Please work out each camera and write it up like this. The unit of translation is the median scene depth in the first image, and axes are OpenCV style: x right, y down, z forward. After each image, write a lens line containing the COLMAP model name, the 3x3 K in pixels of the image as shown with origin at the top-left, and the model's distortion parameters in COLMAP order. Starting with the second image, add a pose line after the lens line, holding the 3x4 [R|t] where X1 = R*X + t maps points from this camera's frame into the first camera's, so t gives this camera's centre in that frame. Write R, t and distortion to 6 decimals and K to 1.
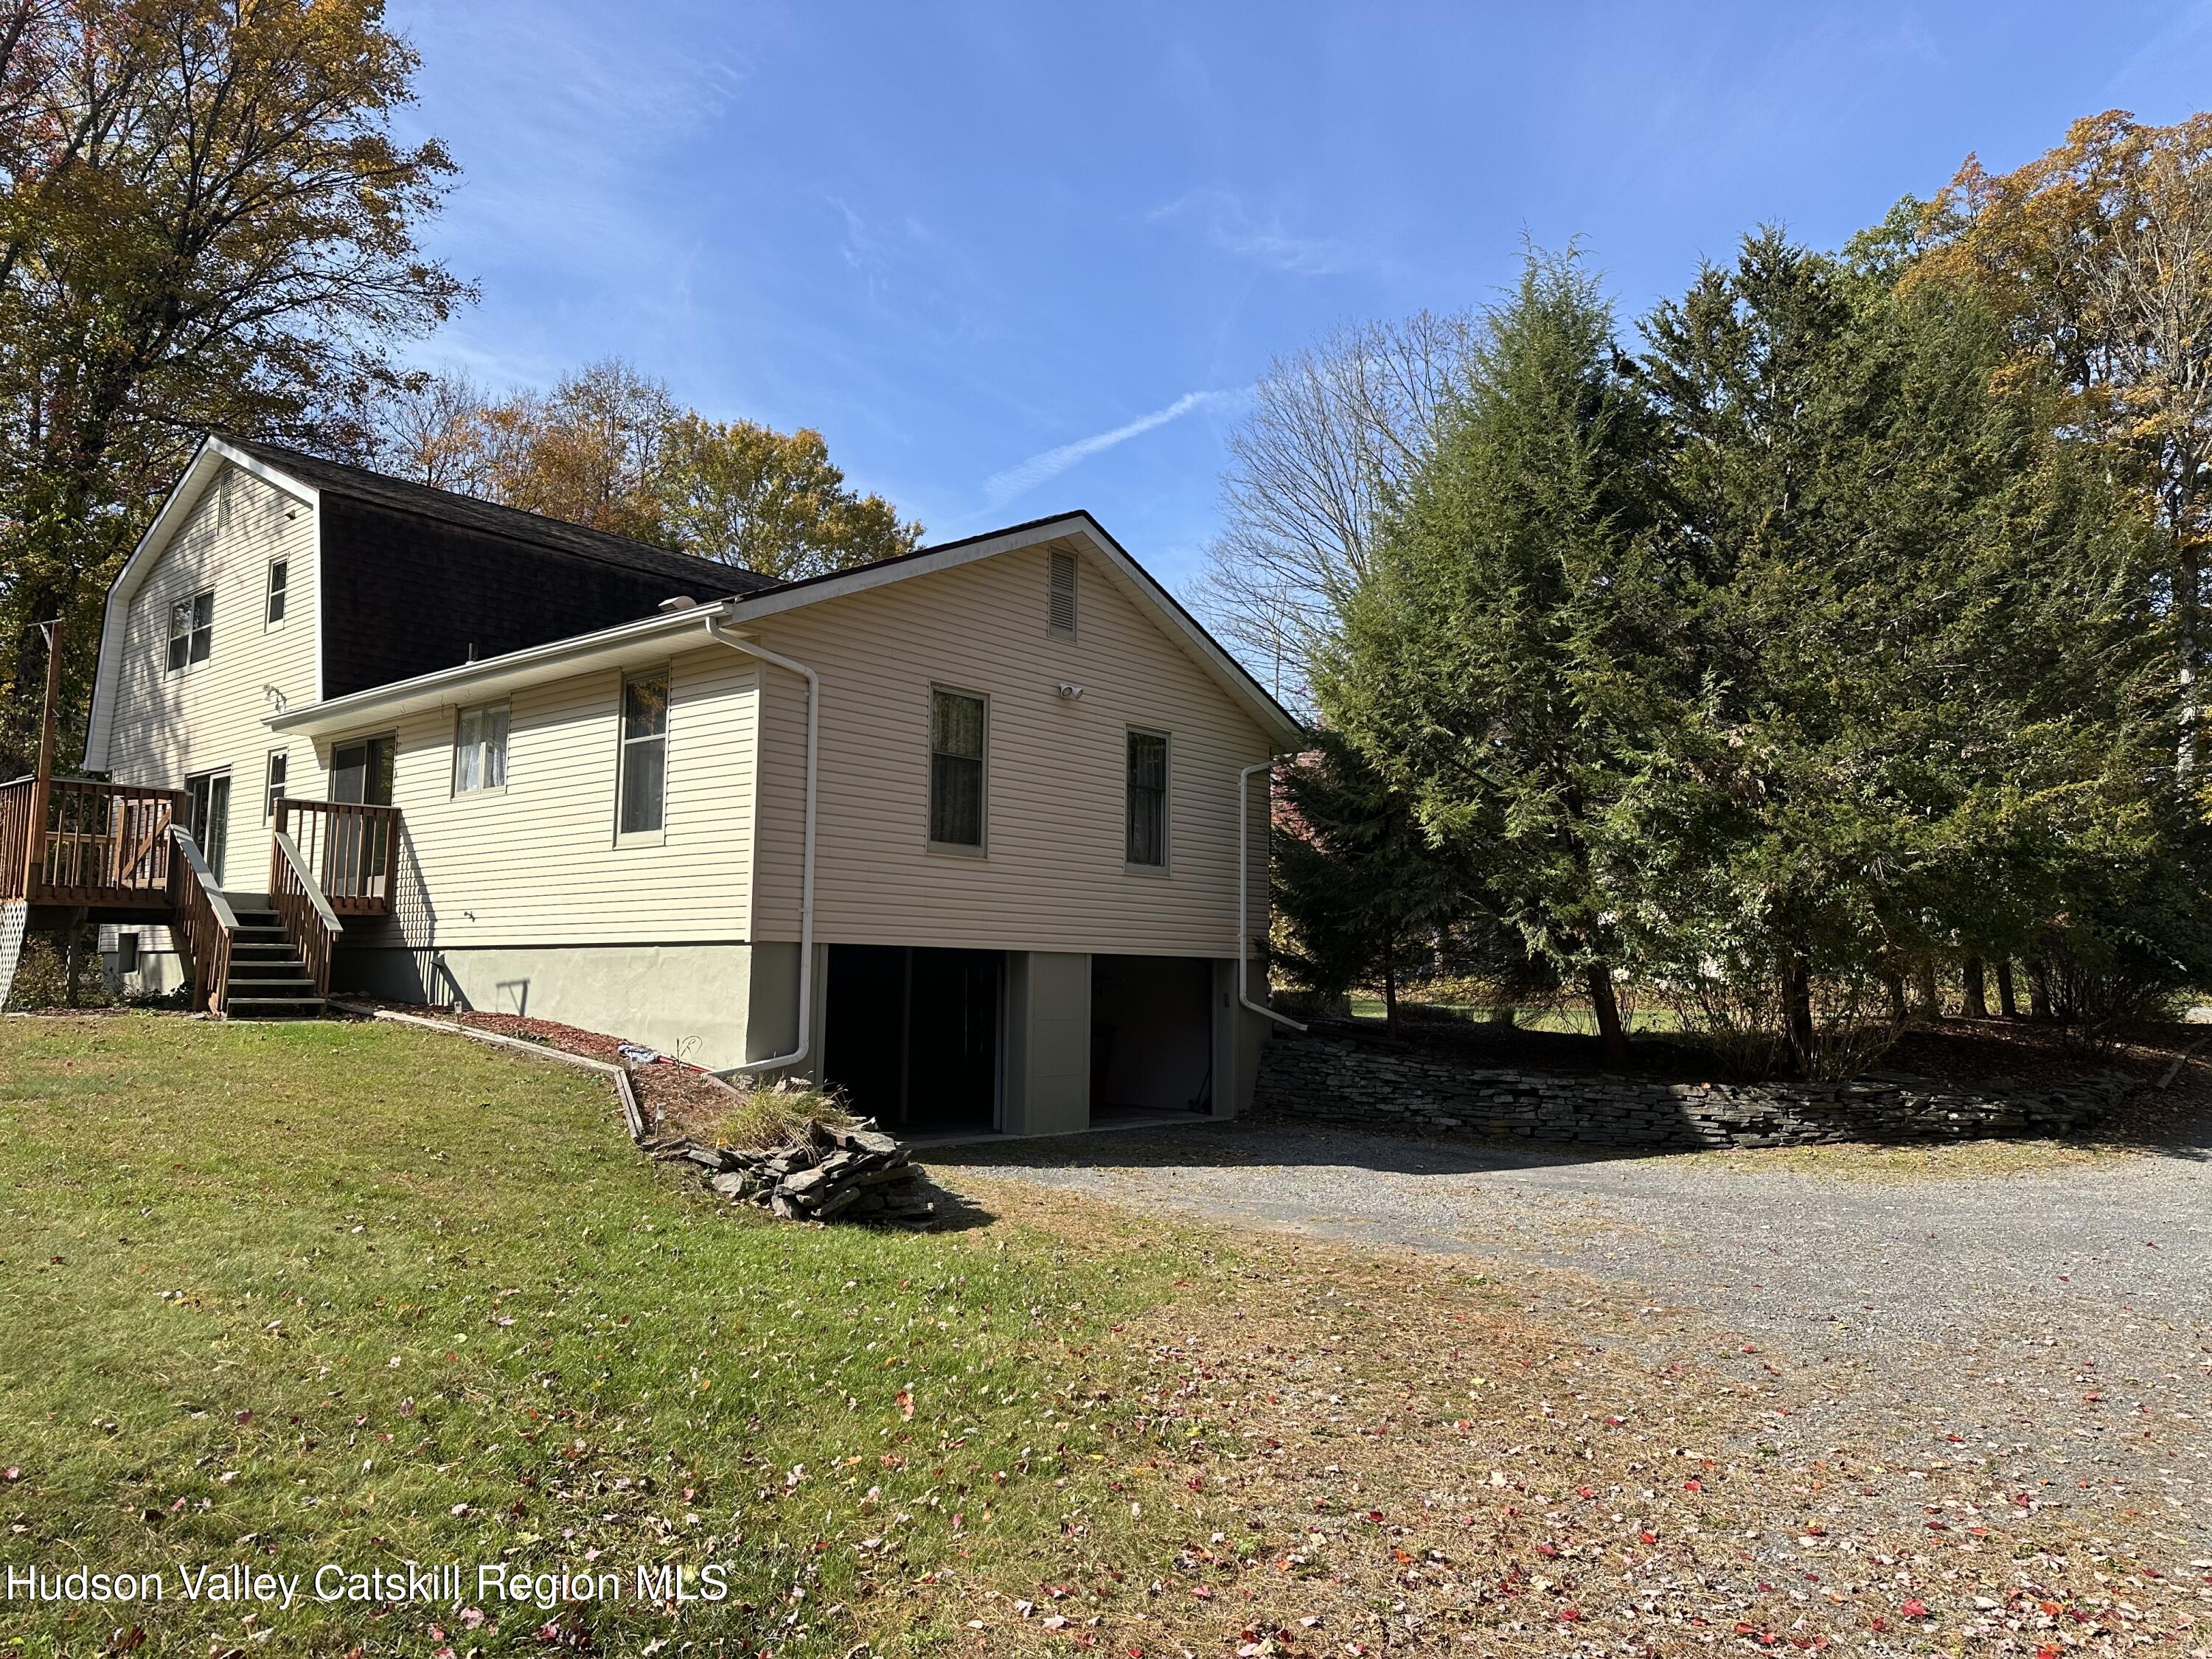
lens RADIAL K [[1576.8, 0, 1104.9], [0, 1576.8, 834.3], [0, 0, 1]] dist [-0.035173, 0.001149]
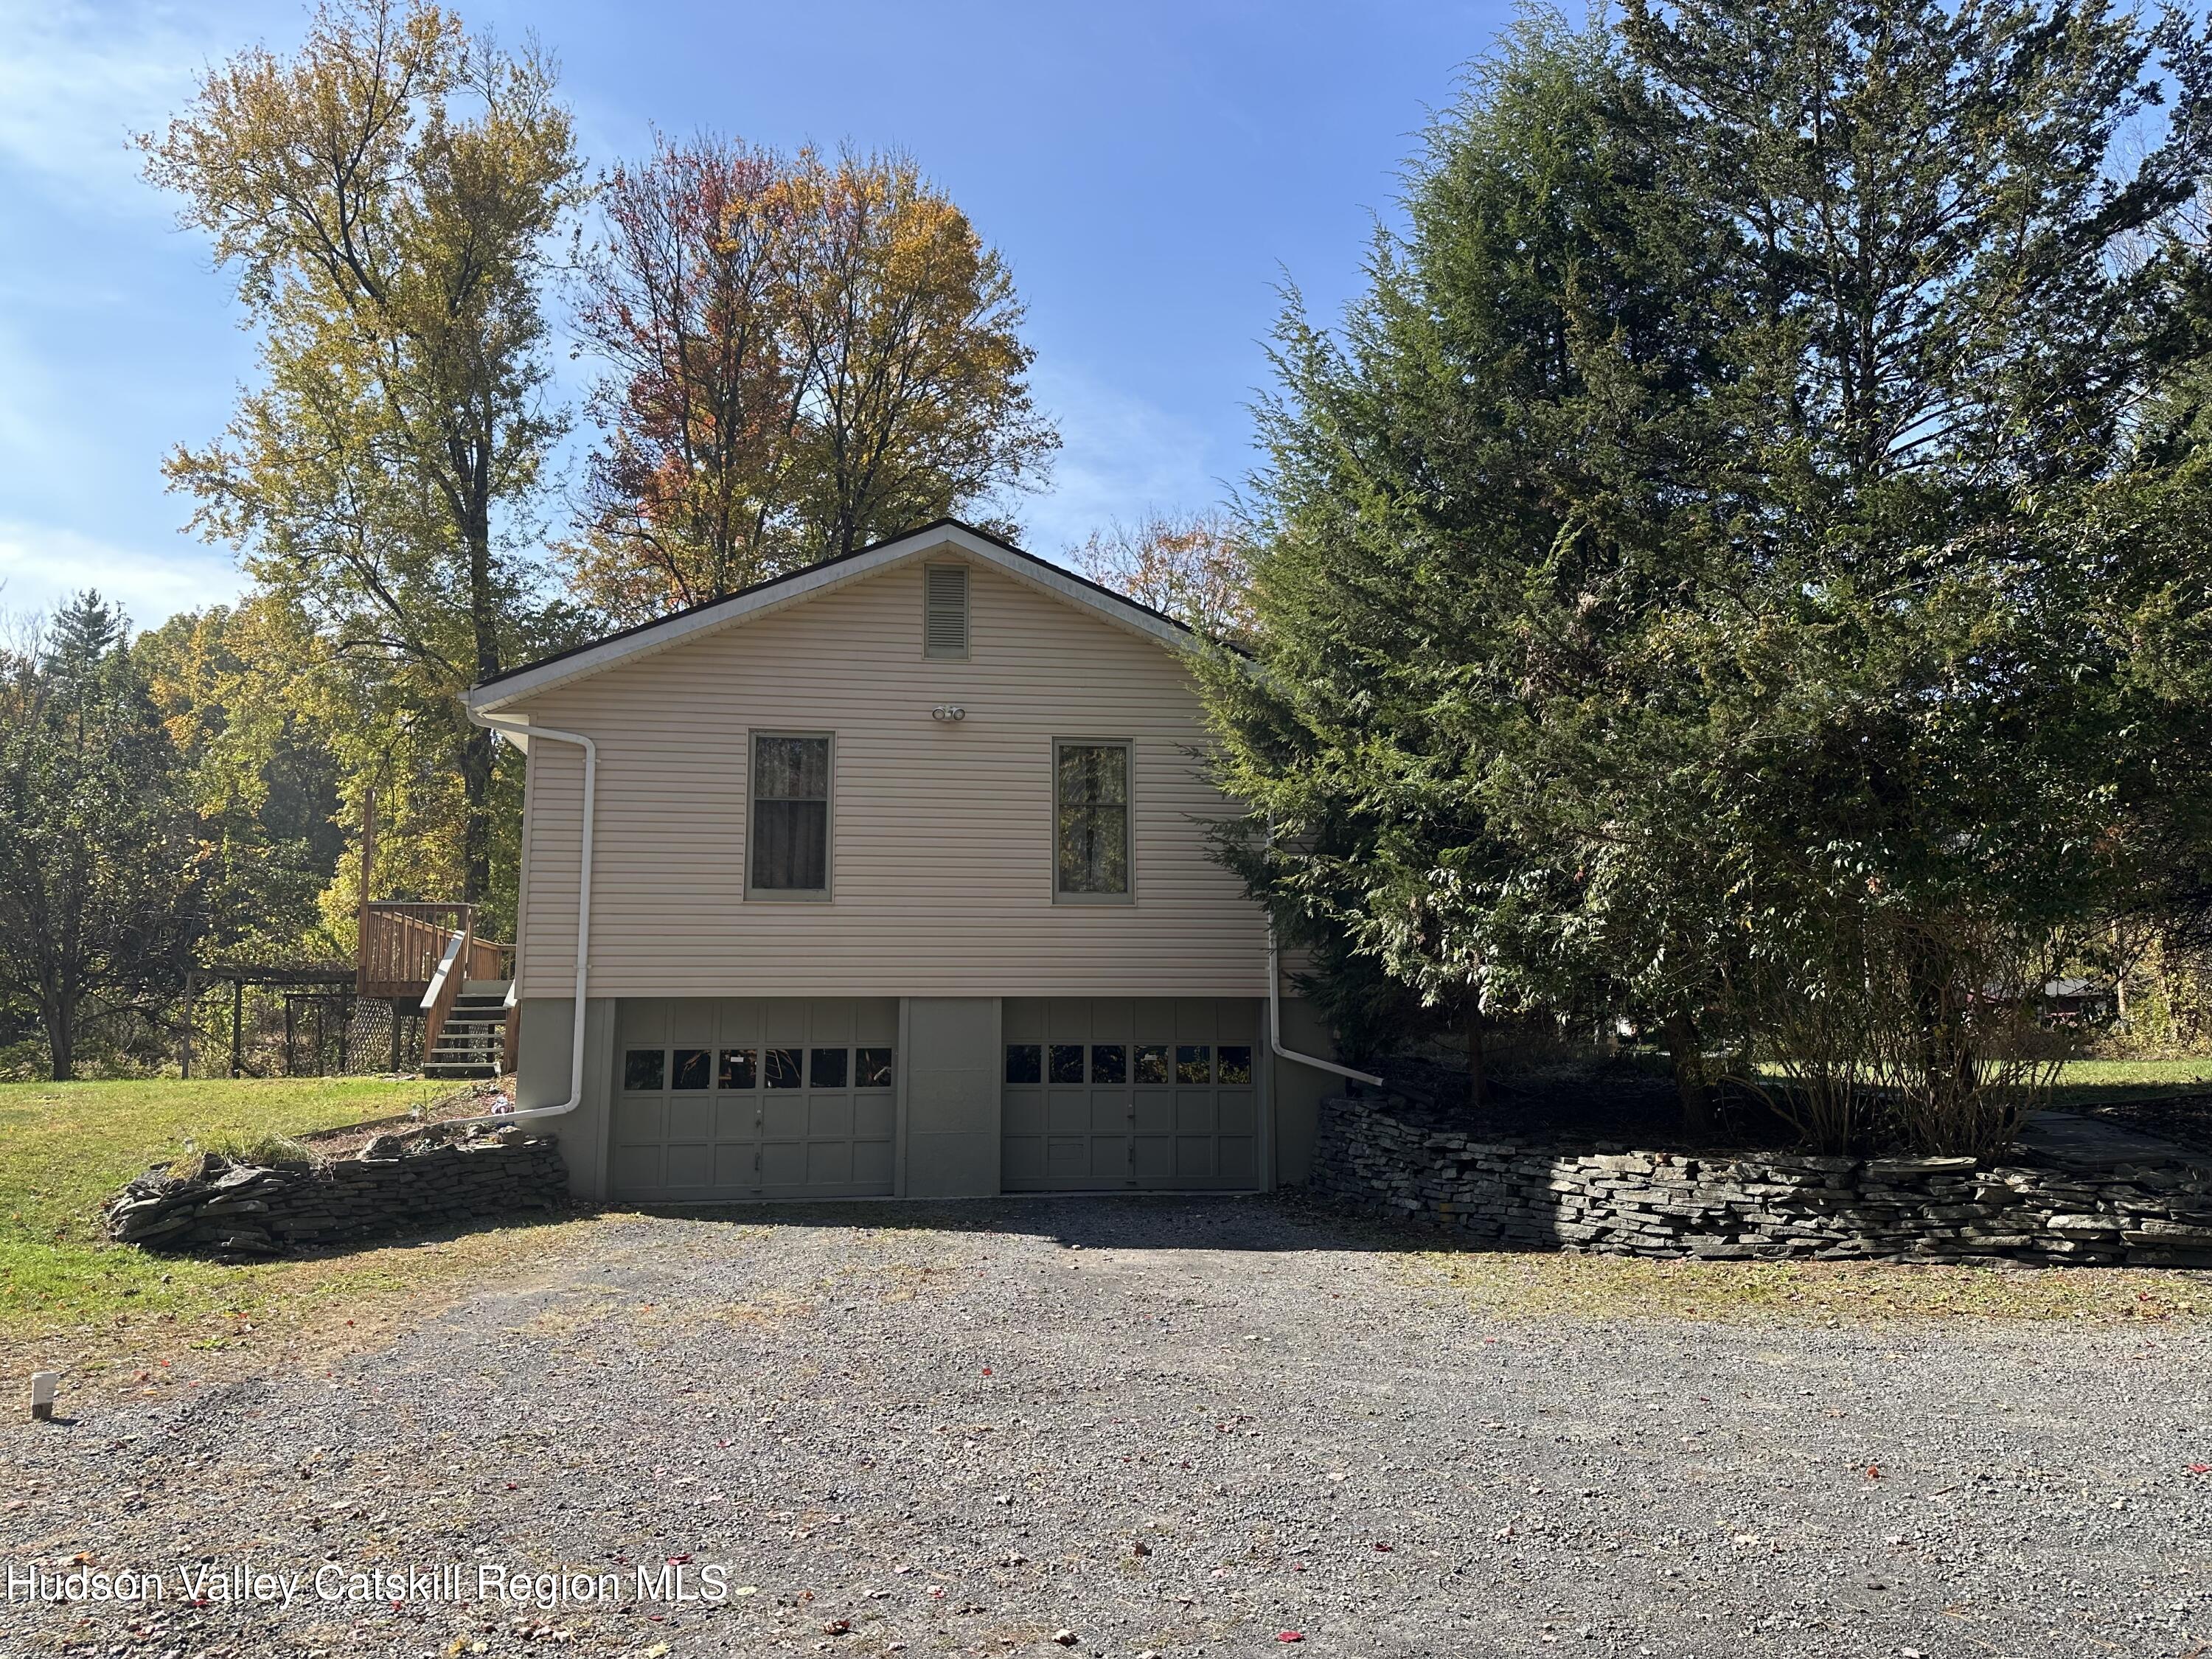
lens RADIAL K [[1576.8, 0, 1105.4], [0, 1576.8, 819.9], [0, 0, 1]] dist [-0.035173, 0.001149]
pose [[0.760993, -0.119281, -0.637700, 0.647620], [0.079332, 0.992685, -0.091010, 0.064222], [0.643891, 0.018668, 0.764889, 0.364334]]
